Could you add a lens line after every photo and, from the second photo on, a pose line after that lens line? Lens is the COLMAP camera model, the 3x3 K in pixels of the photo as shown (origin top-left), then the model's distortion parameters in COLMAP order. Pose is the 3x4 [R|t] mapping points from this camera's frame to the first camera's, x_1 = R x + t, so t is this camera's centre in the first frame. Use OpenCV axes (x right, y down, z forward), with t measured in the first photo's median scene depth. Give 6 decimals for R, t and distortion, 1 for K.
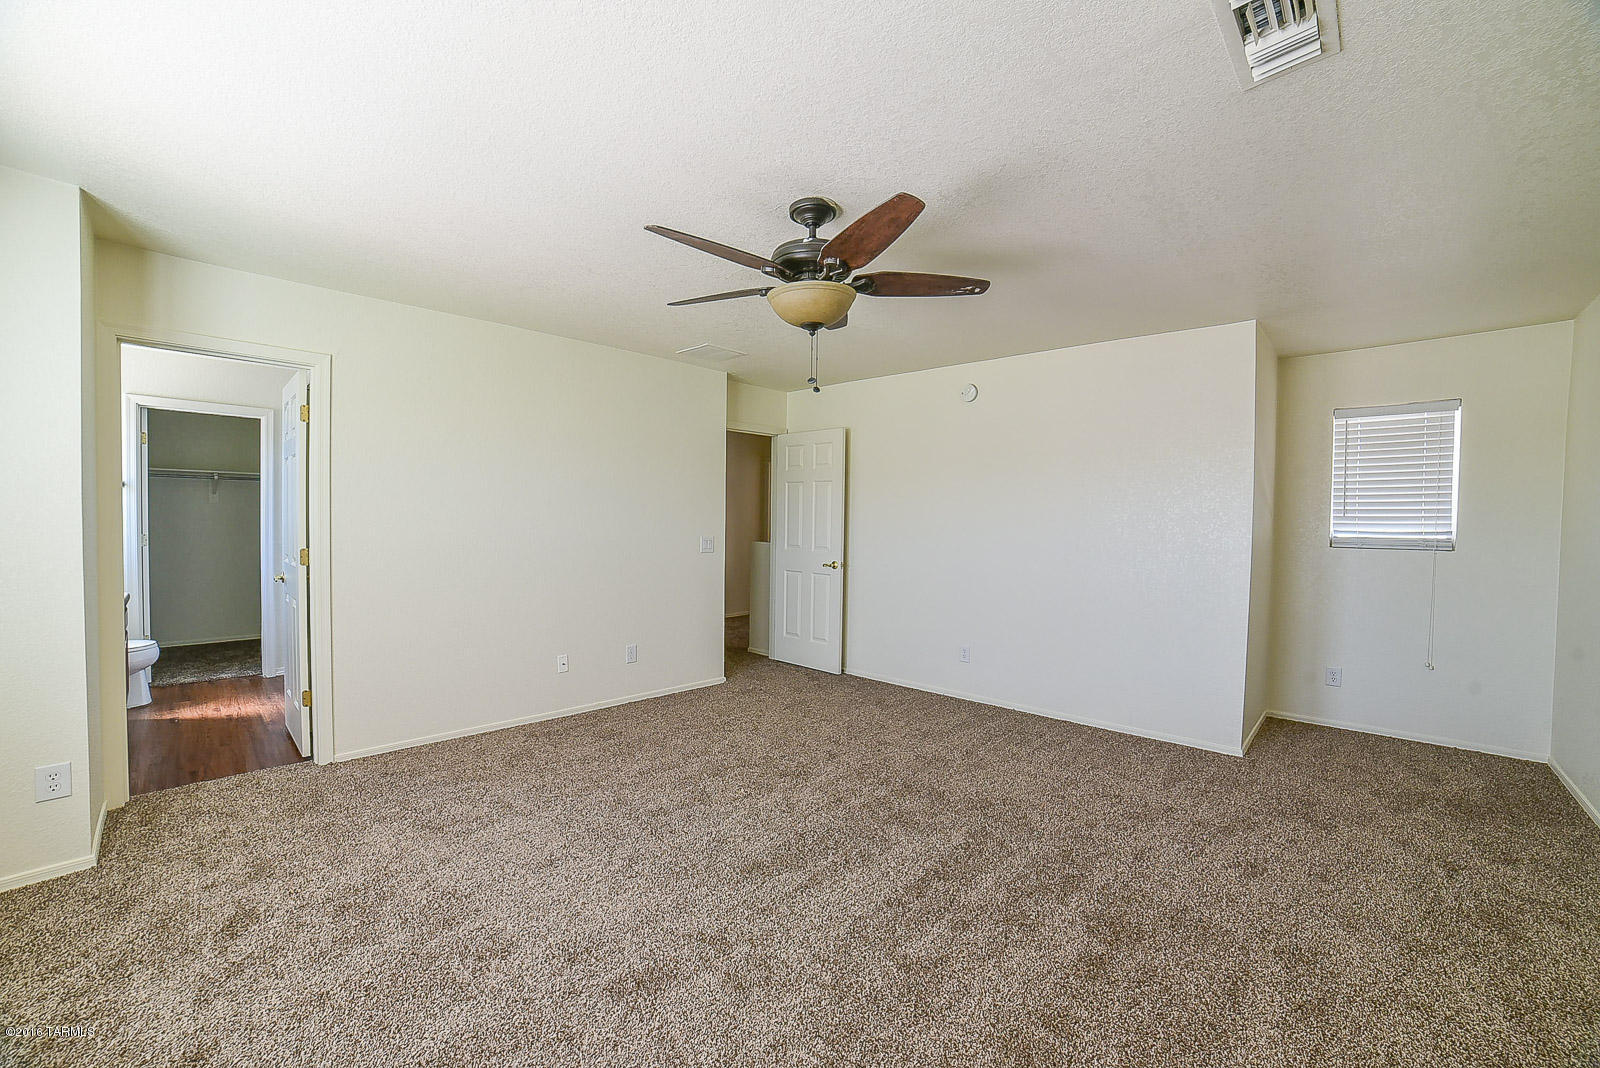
lens RADIAL K [[648.2, 0, 802.7], [0, 648.2, 536.7], [0, 0, 1]] dist [-0.102189, 0.034540]
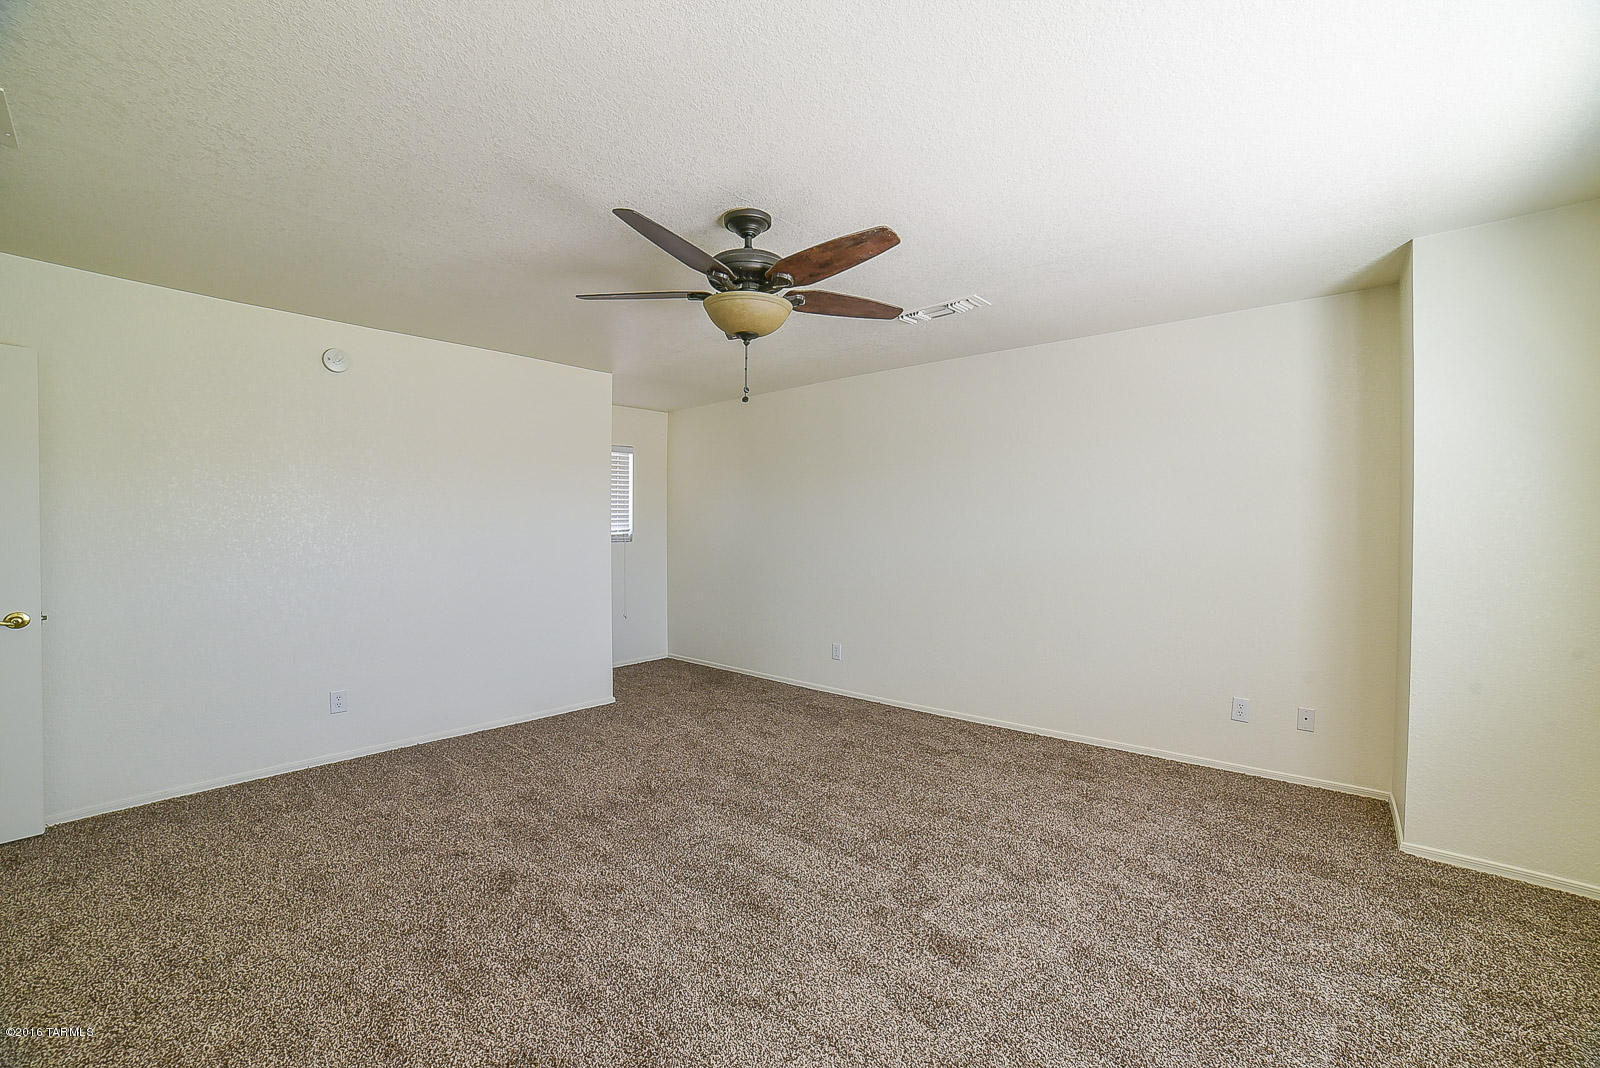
lens RADIAL K [[648.2, 0, 802.7], [0, 648.2, 536.7], [0, 0, 1]] dist [-0.102189, 0.034540]
pose [[-0.054568, -0.026726, 0.998152, -0.656192], [0.026317, 0.999256, 0.028194, -0.025621], [-0.998163, 0.027806, -0.053824, 0.637102]]
